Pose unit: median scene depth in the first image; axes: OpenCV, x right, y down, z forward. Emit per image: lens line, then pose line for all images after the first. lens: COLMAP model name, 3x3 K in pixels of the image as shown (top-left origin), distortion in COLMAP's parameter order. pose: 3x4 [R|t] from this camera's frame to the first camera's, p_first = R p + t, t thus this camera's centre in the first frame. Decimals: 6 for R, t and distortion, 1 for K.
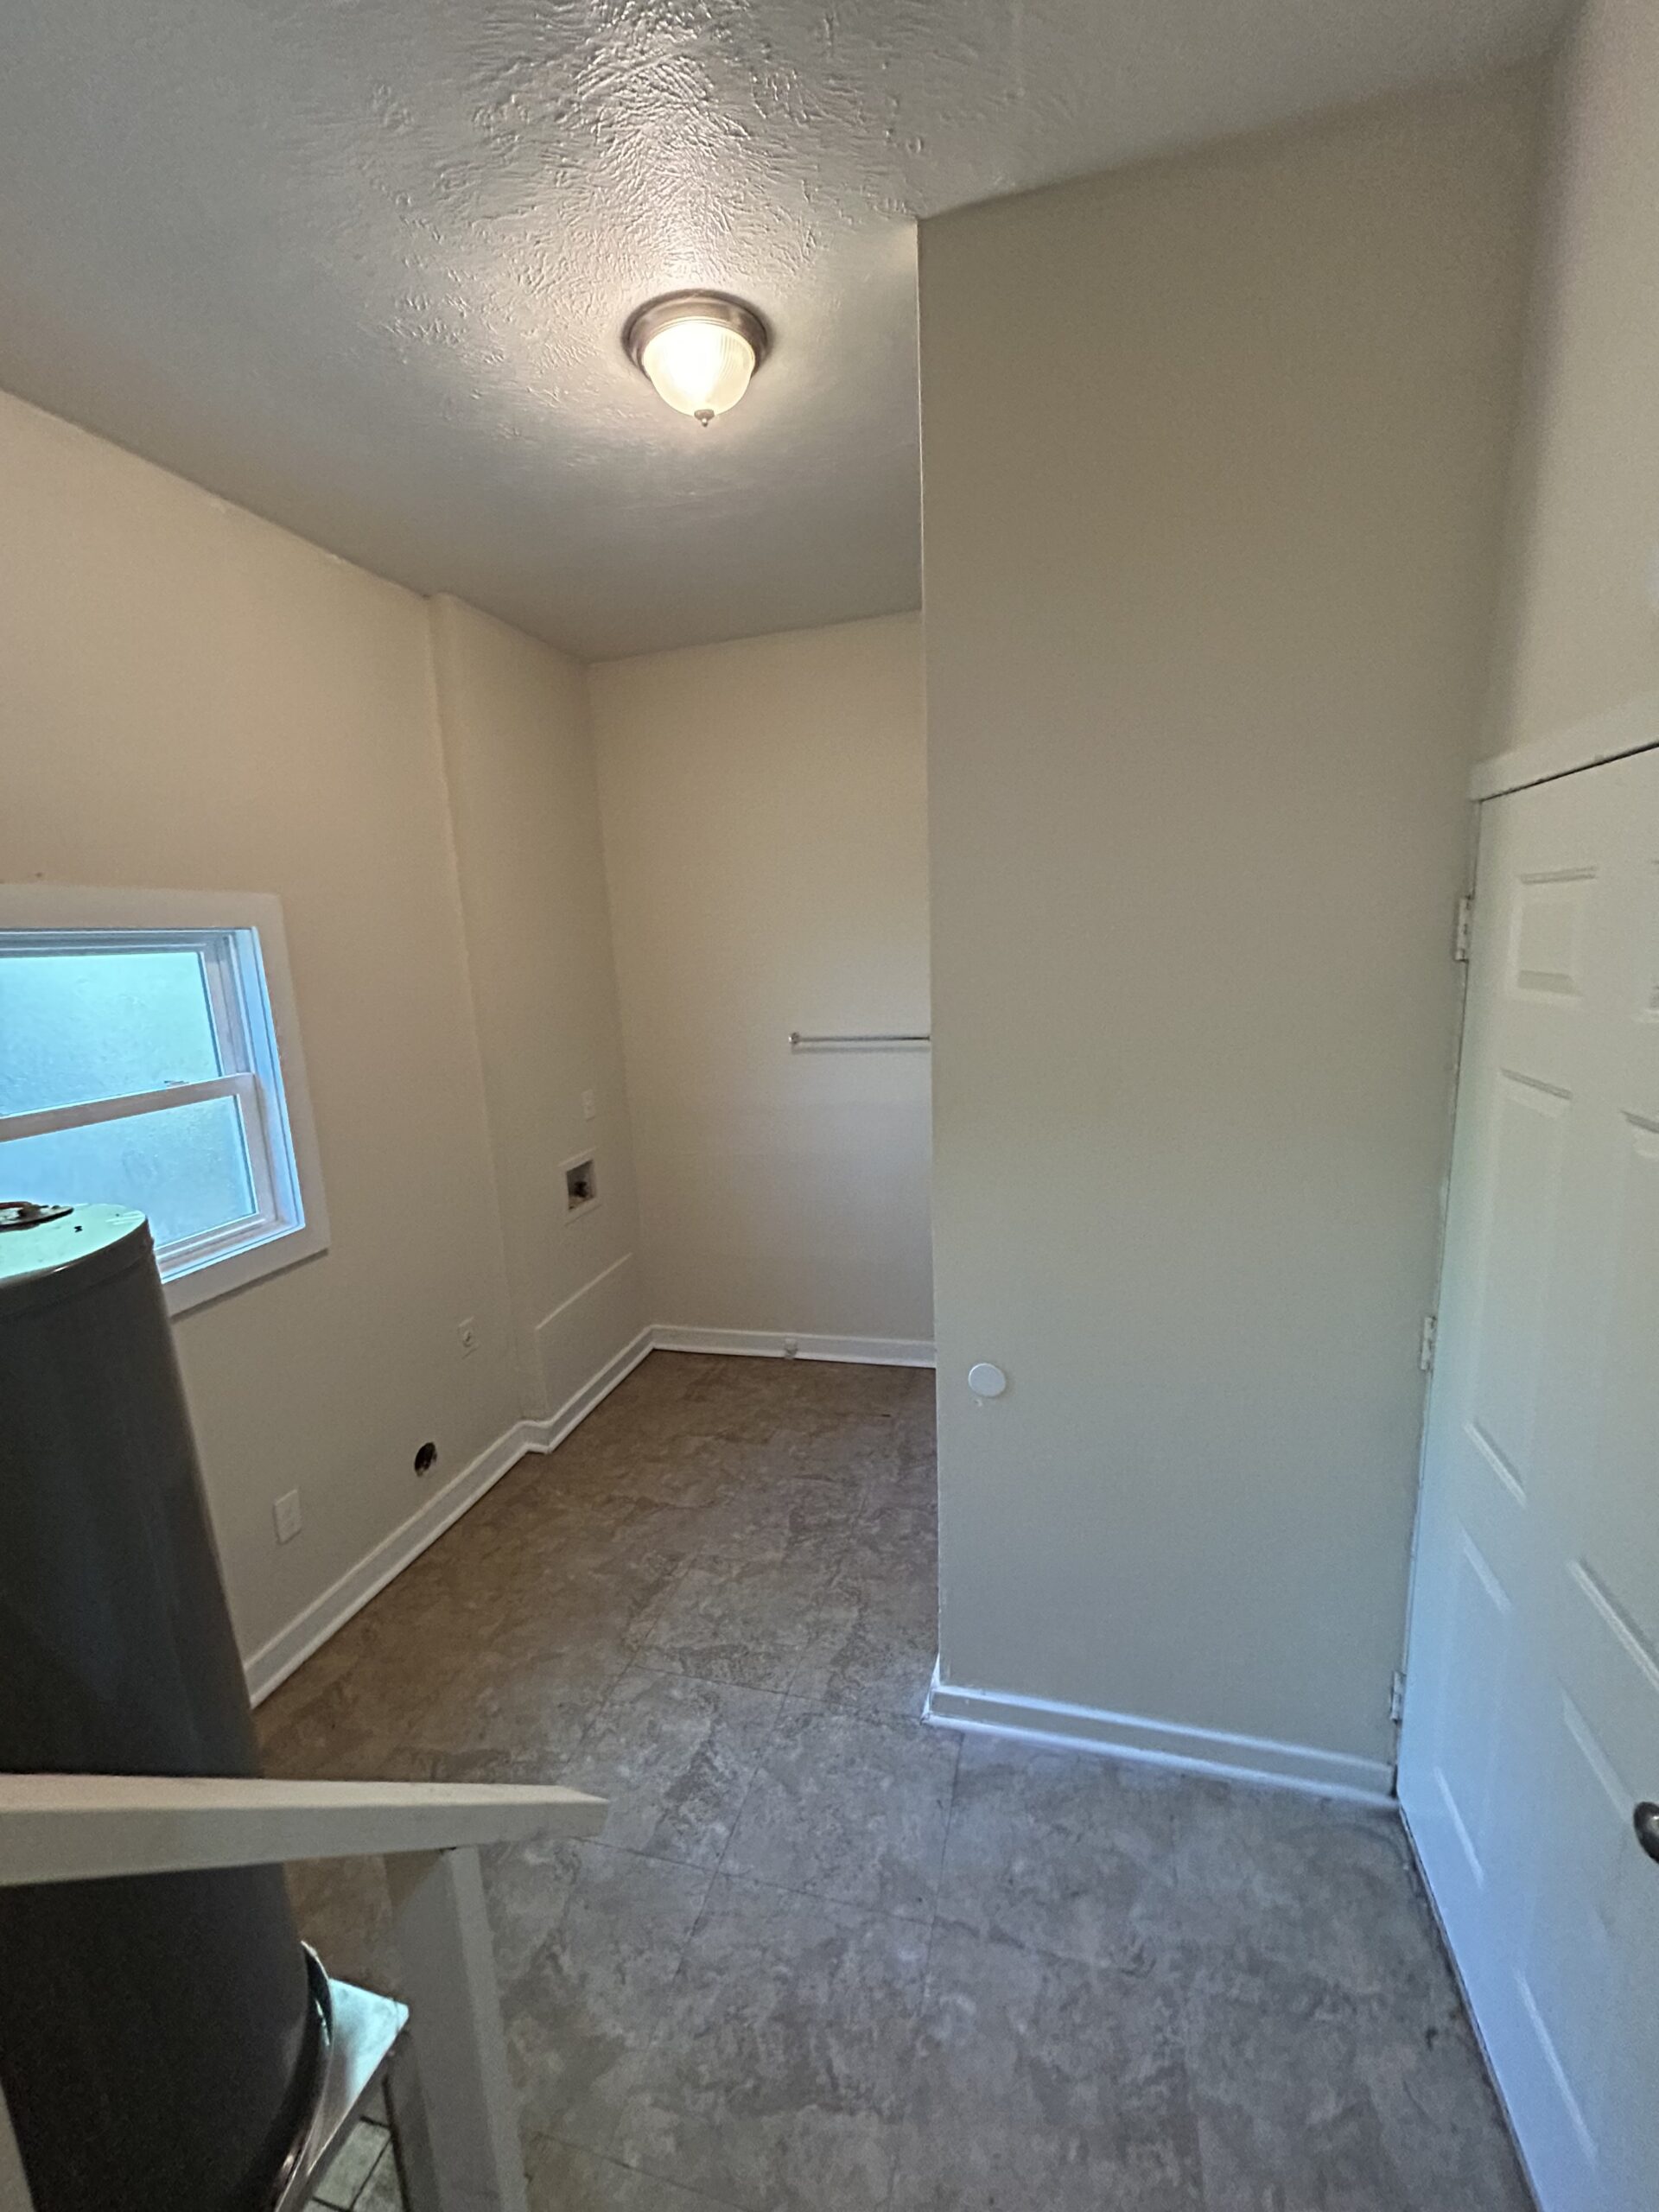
lens RADIAL K [[899.3, 0, 845.4], [0, 899.3, 1108.9], [0, 0, 1]] dist [-0.004584, -0.000248]
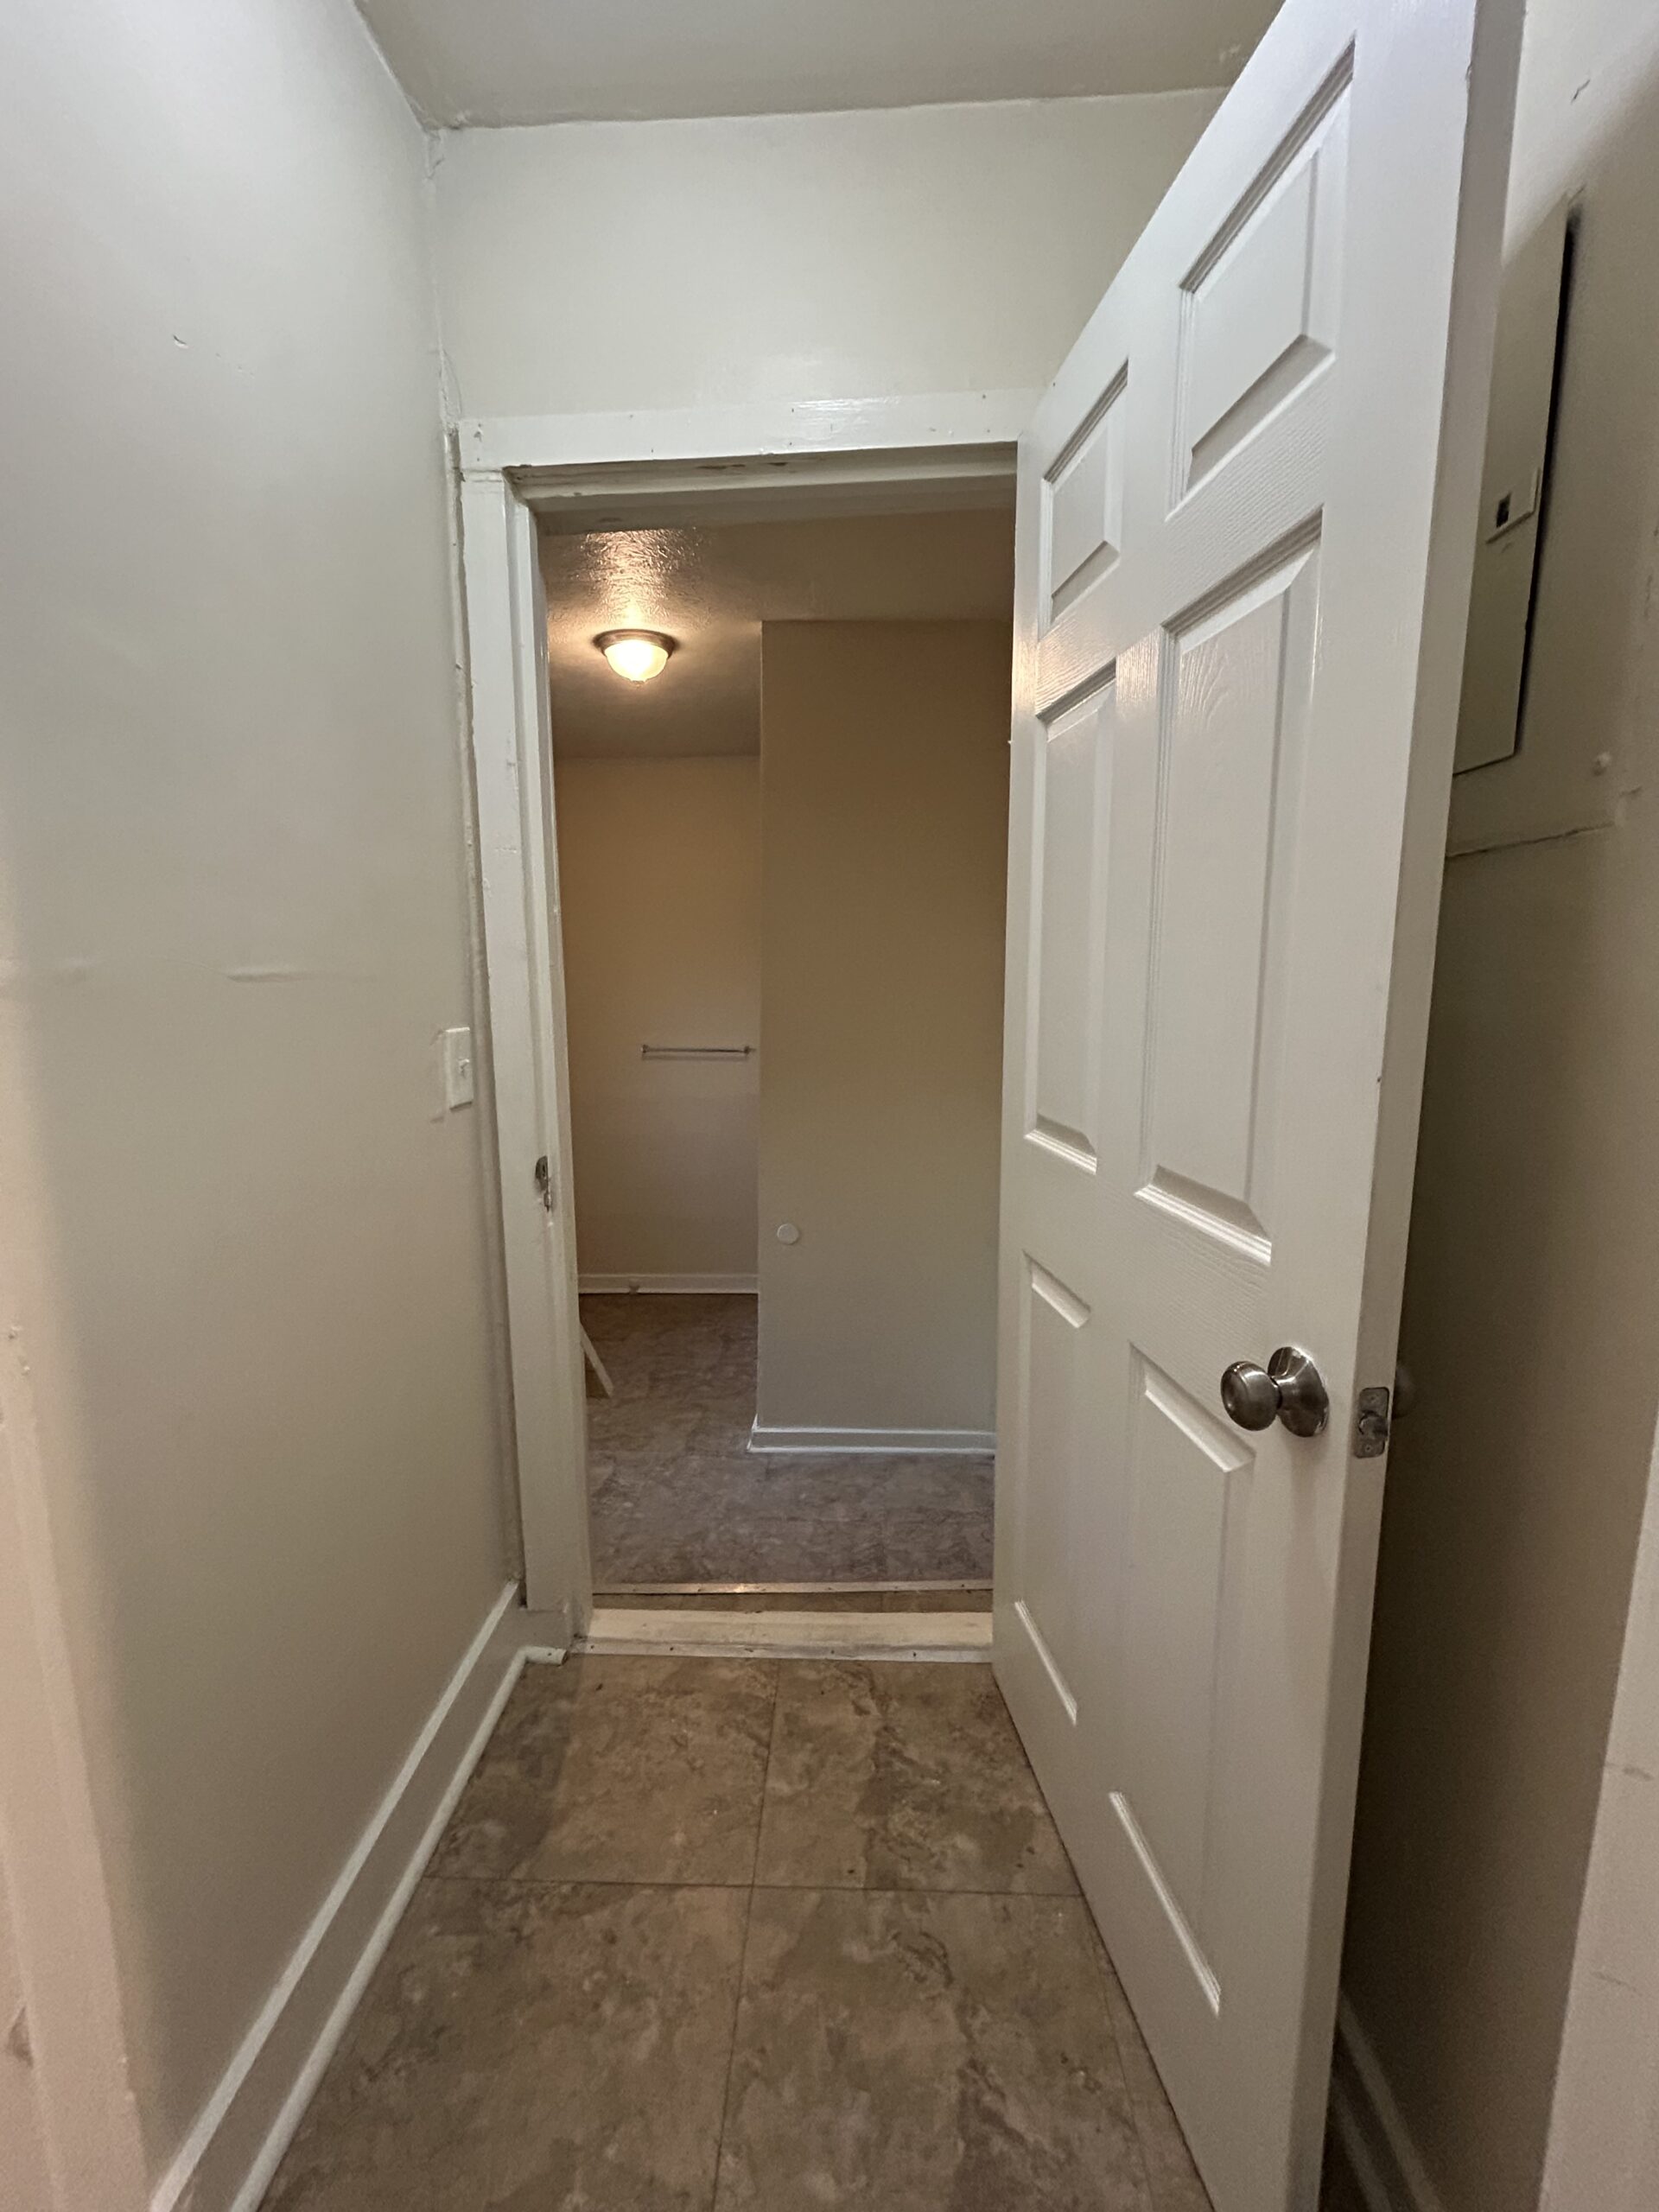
lens RADIAL K [[899.3, 0, 833.0], [0, 899.3, 1101.0], [0, 0, 1]] dist [-0.004584, -0.000248]
pose [[0.976043, 0.020729, 0.216589, -0.131861], [-0.010364, 0.998751, -0.048880, 0.115471], [-0.217332, 0.045465, 0.975038, -0.686678]]
